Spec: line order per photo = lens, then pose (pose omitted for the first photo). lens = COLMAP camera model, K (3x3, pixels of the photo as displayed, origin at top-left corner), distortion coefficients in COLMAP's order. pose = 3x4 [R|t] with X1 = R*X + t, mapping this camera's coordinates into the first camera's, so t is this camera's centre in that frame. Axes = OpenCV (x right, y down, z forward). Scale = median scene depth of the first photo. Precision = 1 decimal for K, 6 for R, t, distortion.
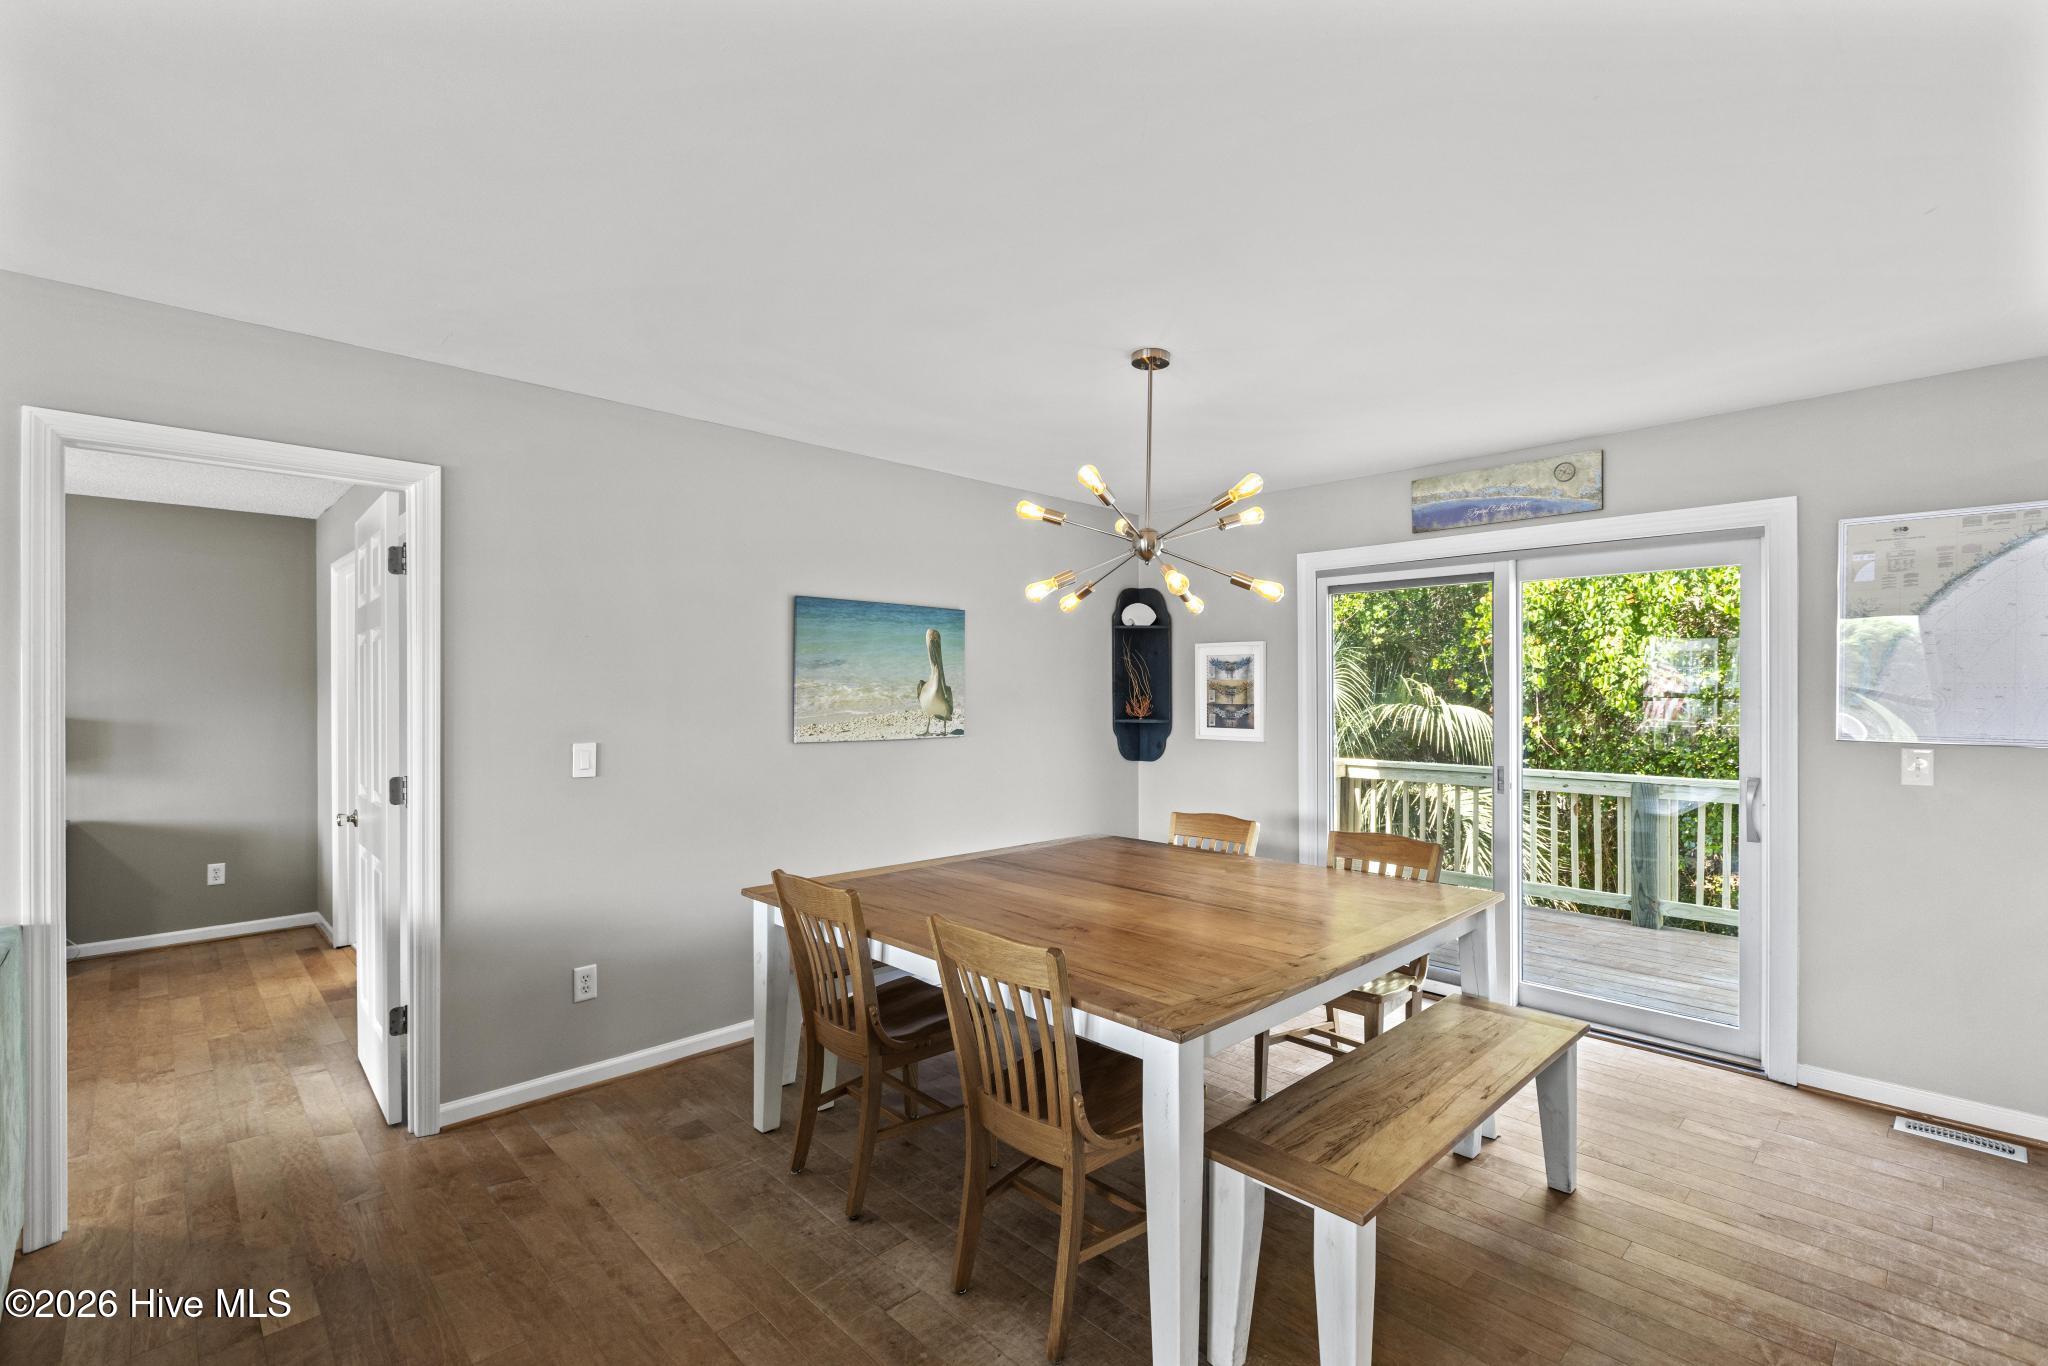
lens RADIAL K [[906.6, 0, 1033.2], [0, 906.6, 683.1], [0, 0, 1]] dist [-0.007155, -0.000759]
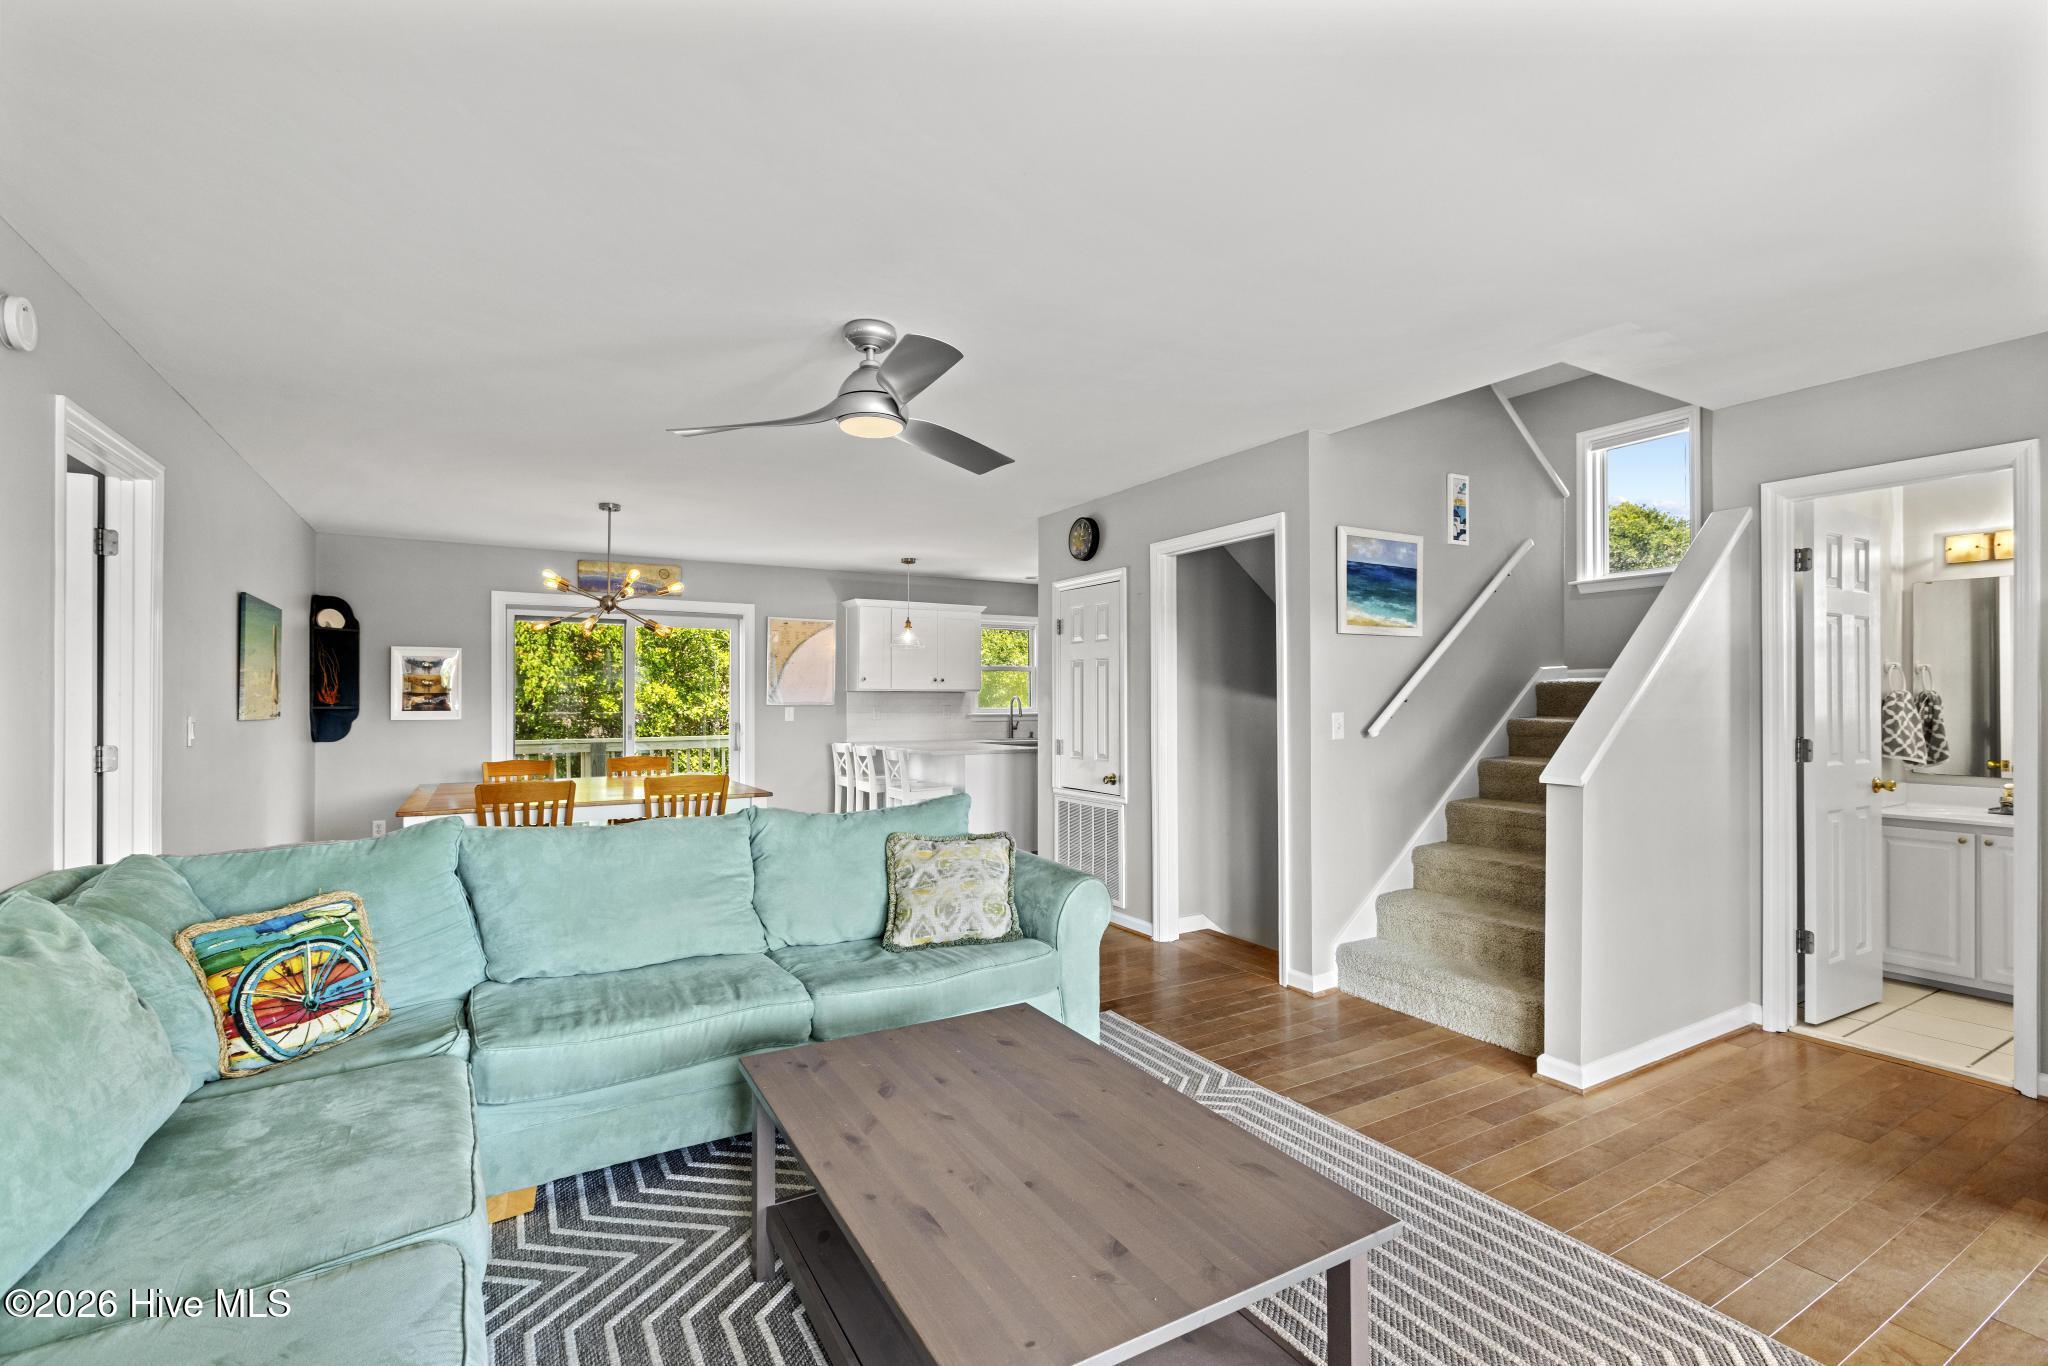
lens RADIAL K [[906.6, 0, 1028.4], [0, 906.6, 692.0], [0, 0, 1]] dist [-0.007155, -0.000759]
pose [[0.228262, 0.006037, 0.973581, -0.884136], [-0.007634, 0.999961, -0.004411, 0.020614], [-0.973570, -0.006425, 0.228299, -0.175903]]
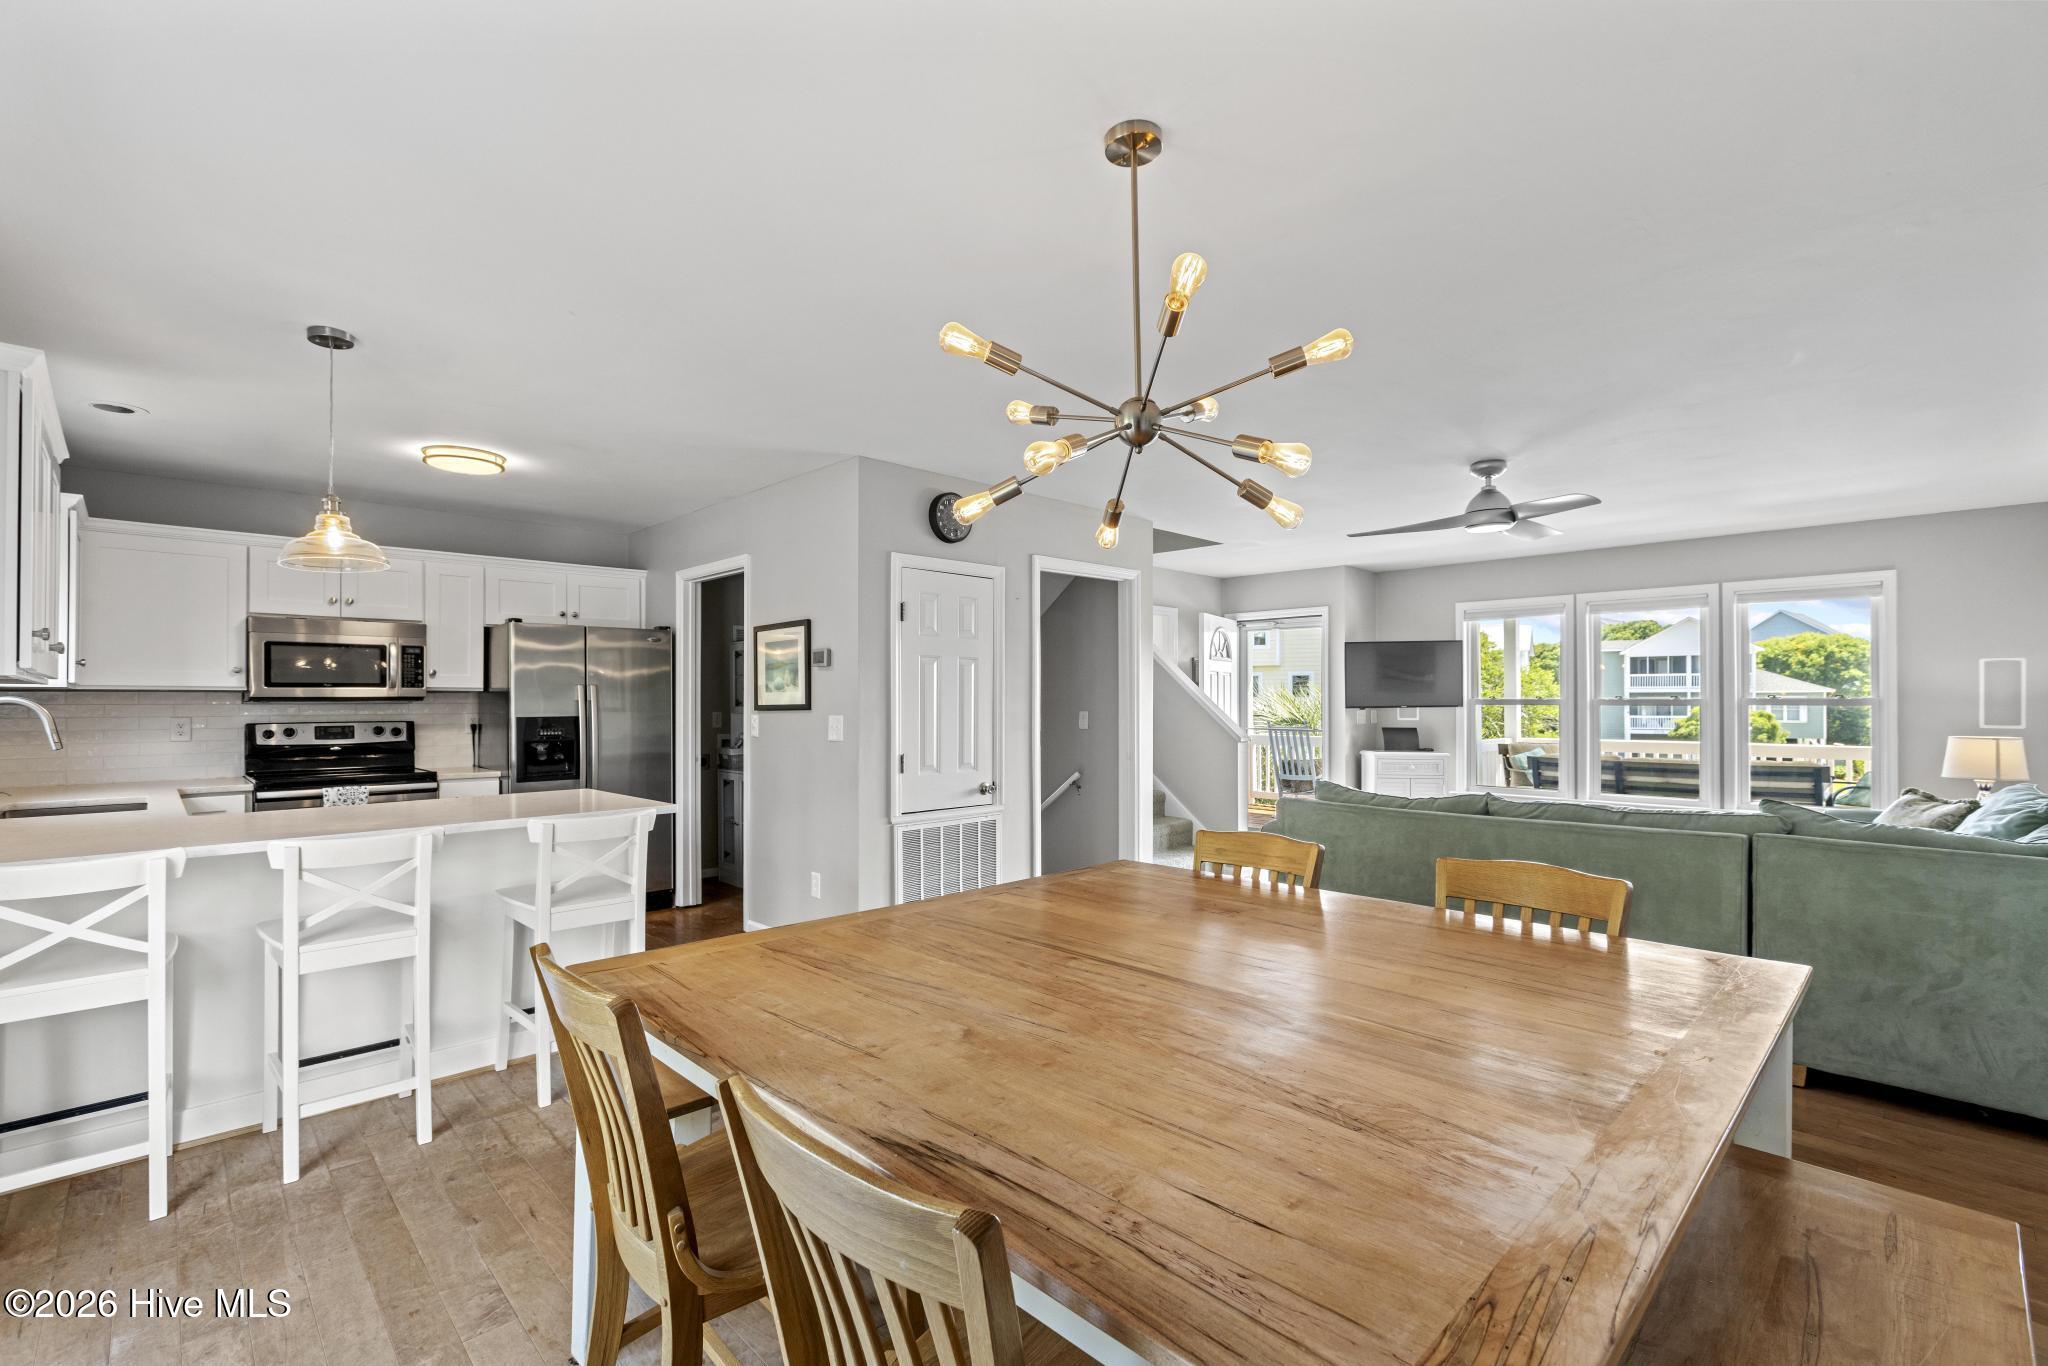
lens RADIAL K [[906.6, 0, 1034.1], [0, 906.6, 700.8], [0, 0, 1]] dist [-0.007155, -0.000759]
pose [[-0.999973, -0.000049, -0.007329, 0.118333], [0.000043, 0.999921, -0.012580, 0.033101], [0.007329, -0.012580, -0.999894, 0.951447]]
